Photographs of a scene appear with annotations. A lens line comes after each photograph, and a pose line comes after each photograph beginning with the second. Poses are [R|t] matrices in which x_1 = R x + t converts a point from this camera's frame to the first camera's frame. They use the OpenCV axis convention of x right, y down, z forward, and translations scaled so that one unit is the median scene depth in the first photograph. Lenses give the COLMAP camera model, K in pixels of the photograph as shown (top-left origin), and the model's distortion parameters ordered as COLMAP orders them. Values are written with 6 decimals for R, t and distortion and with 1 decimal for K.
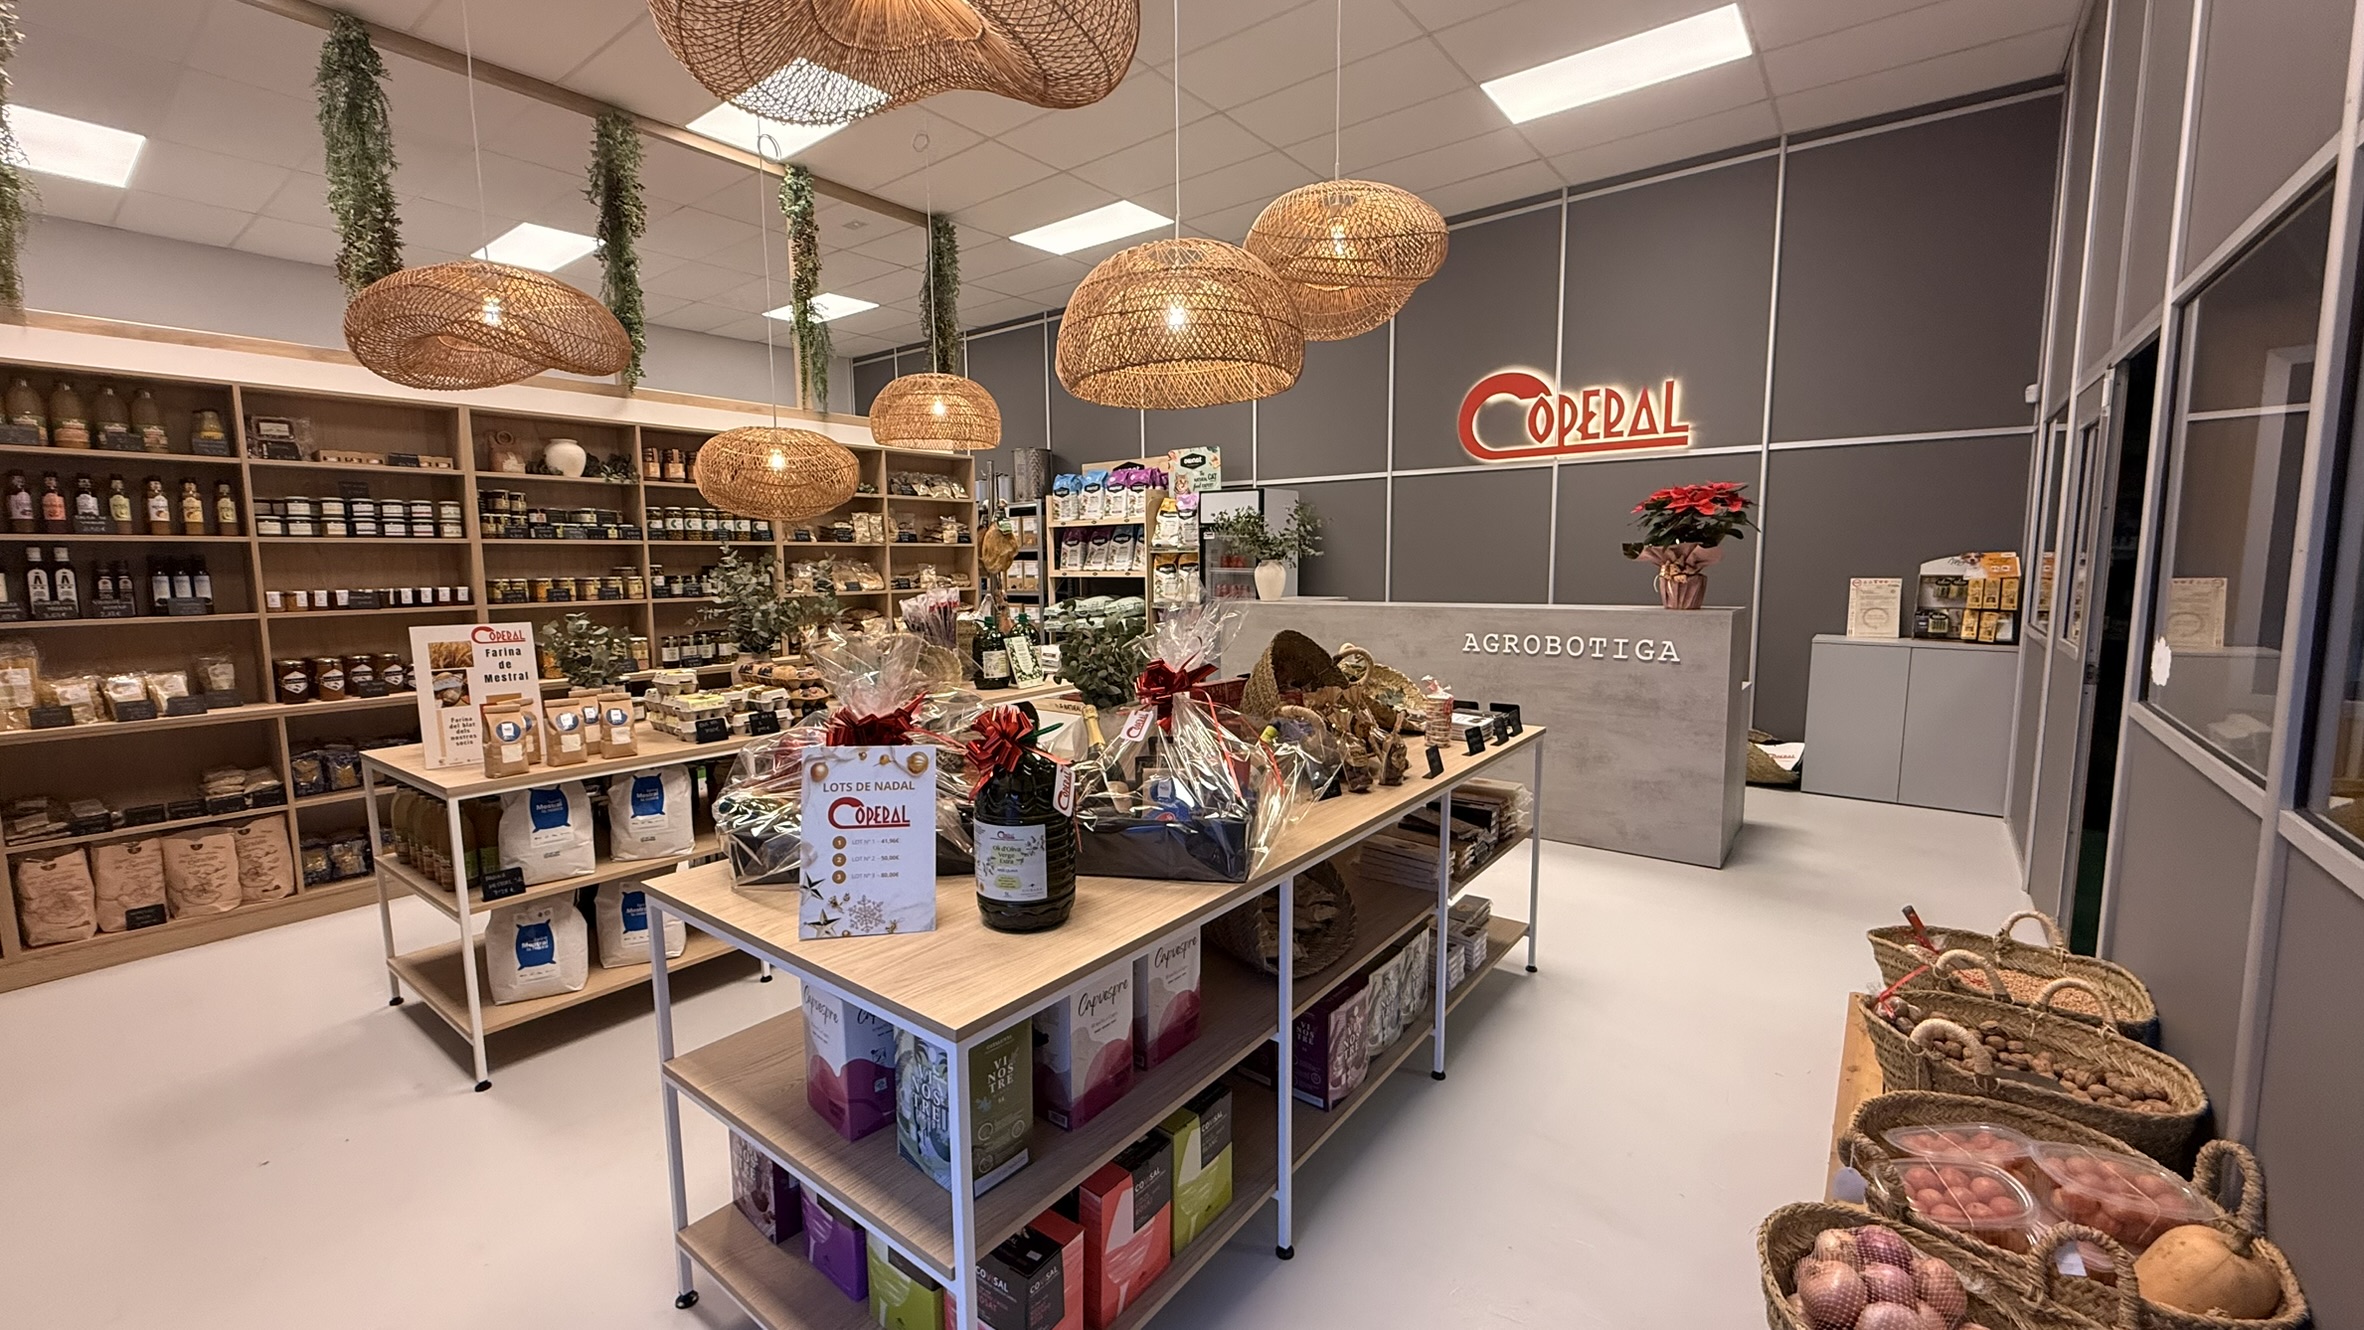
lens RADIAL K [[938.3, 0, 1164.4], [0, 938.3, 671.3], [0, 0, 1]] dist [-0.001459, -0.000110]
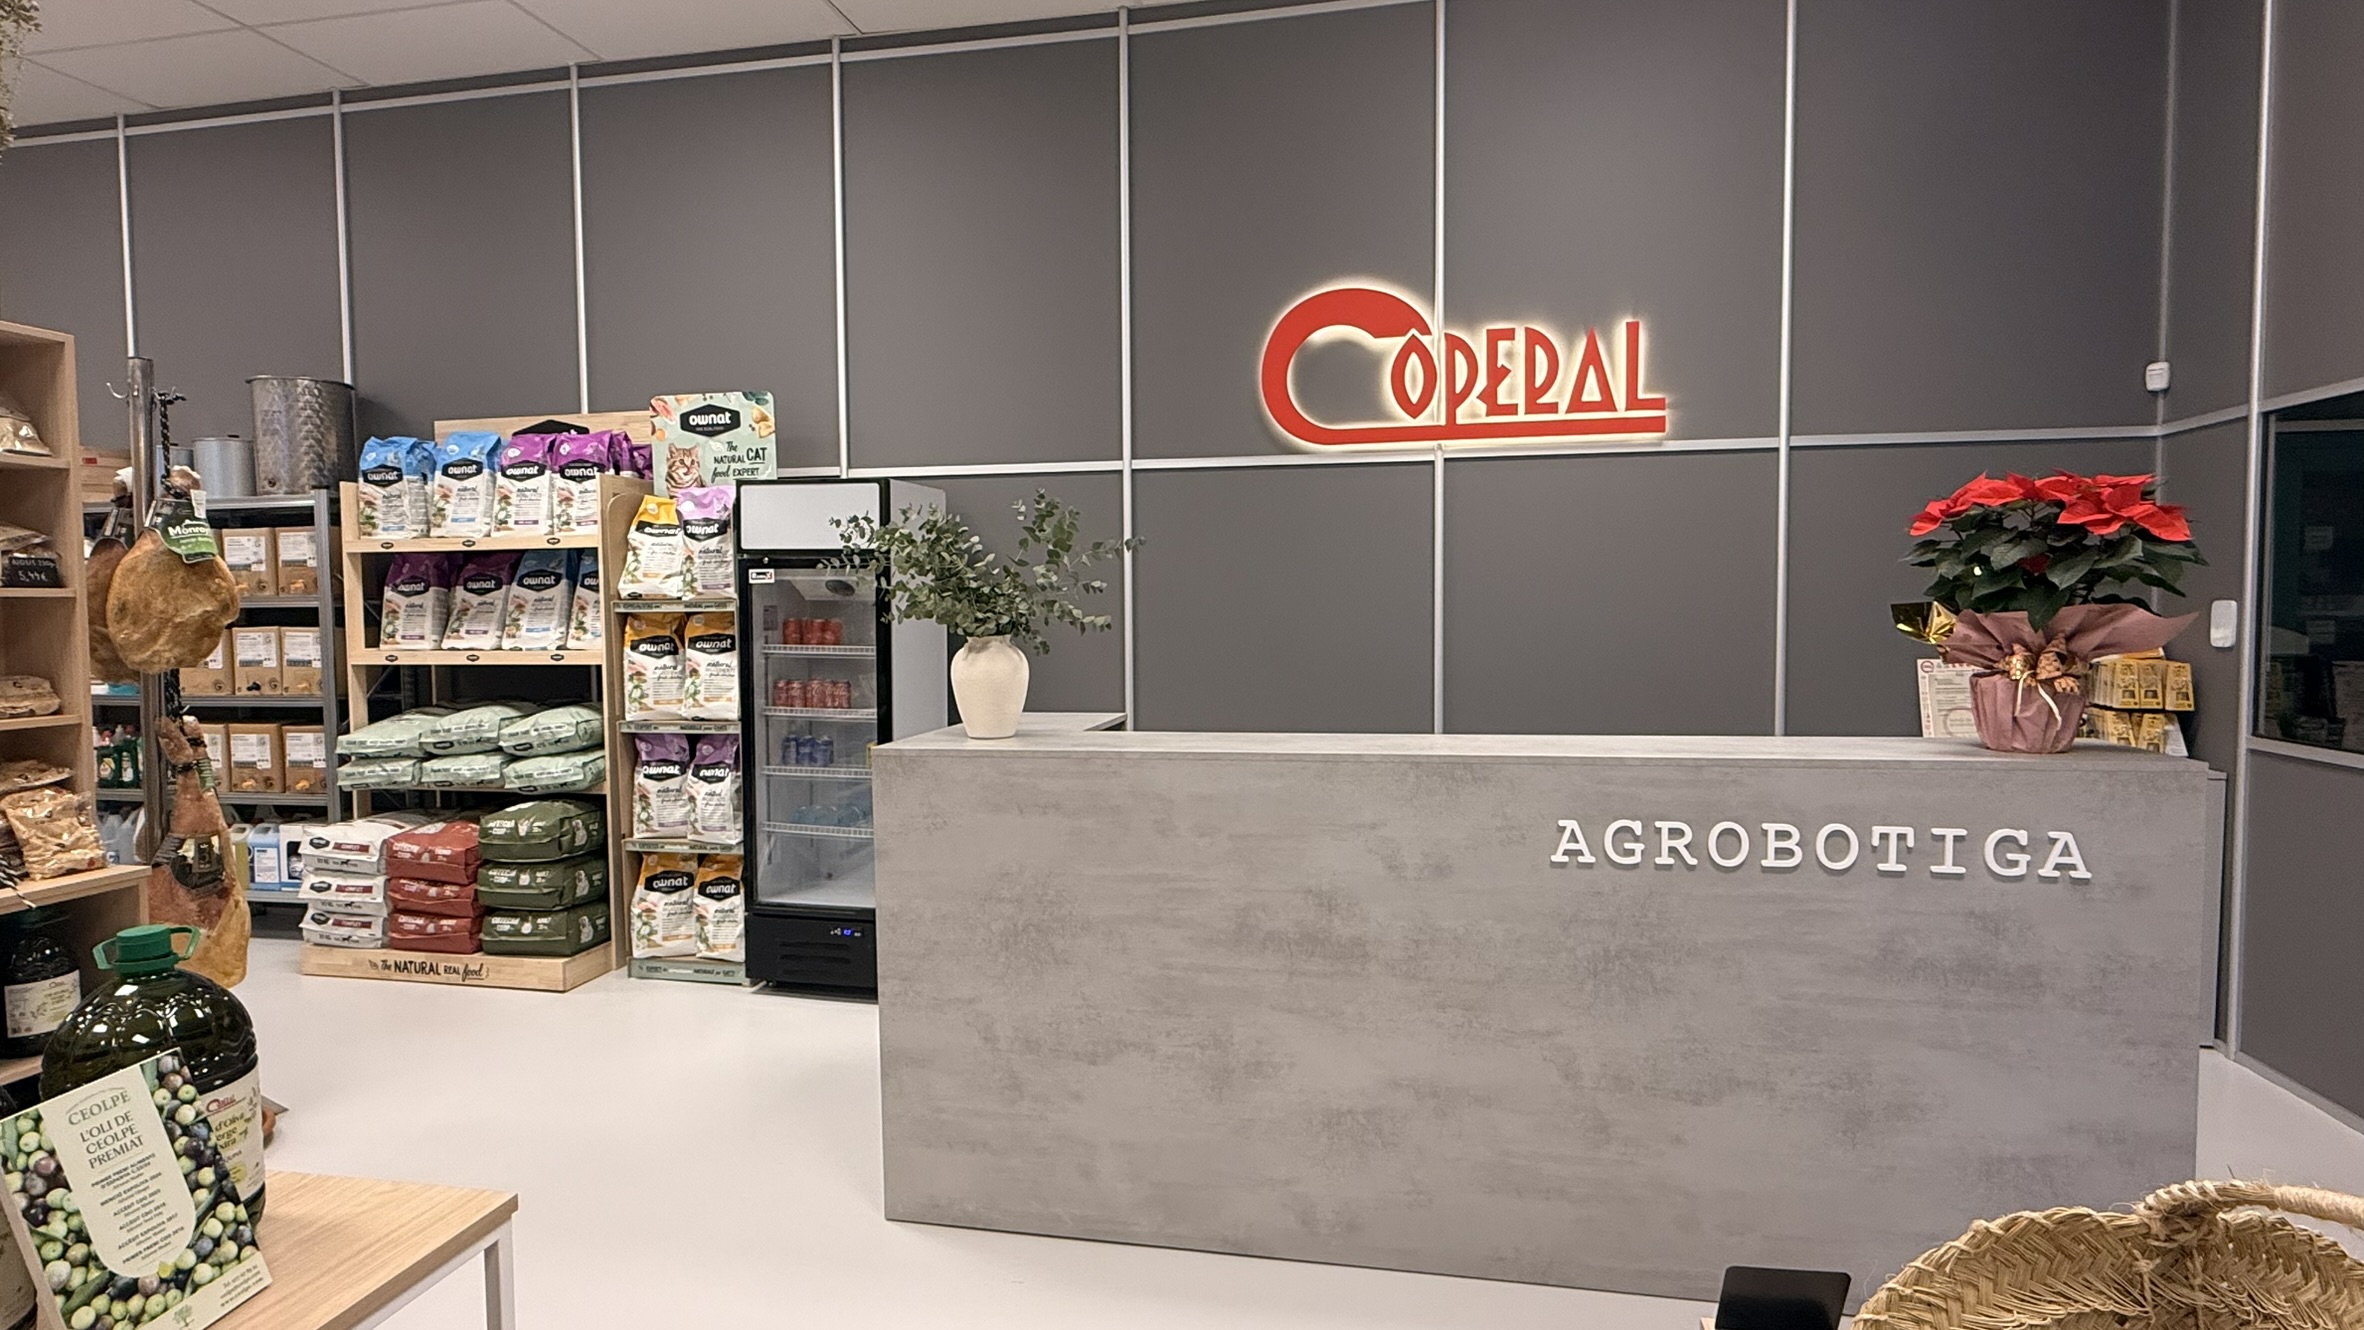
lens RADIAL K [[1231.4, 0, 1202.2], [0, 1231.4, 664.7], [0, 0, 1]] dist [-0.001409, 0.000788]
pose [[0.889012, -0.018539, 0.457508, -0.035864], [0.053507, 0.996541, -0.063592, -0.048064], [-0.454747, 0.081014, 0.886928, 0.345549]]
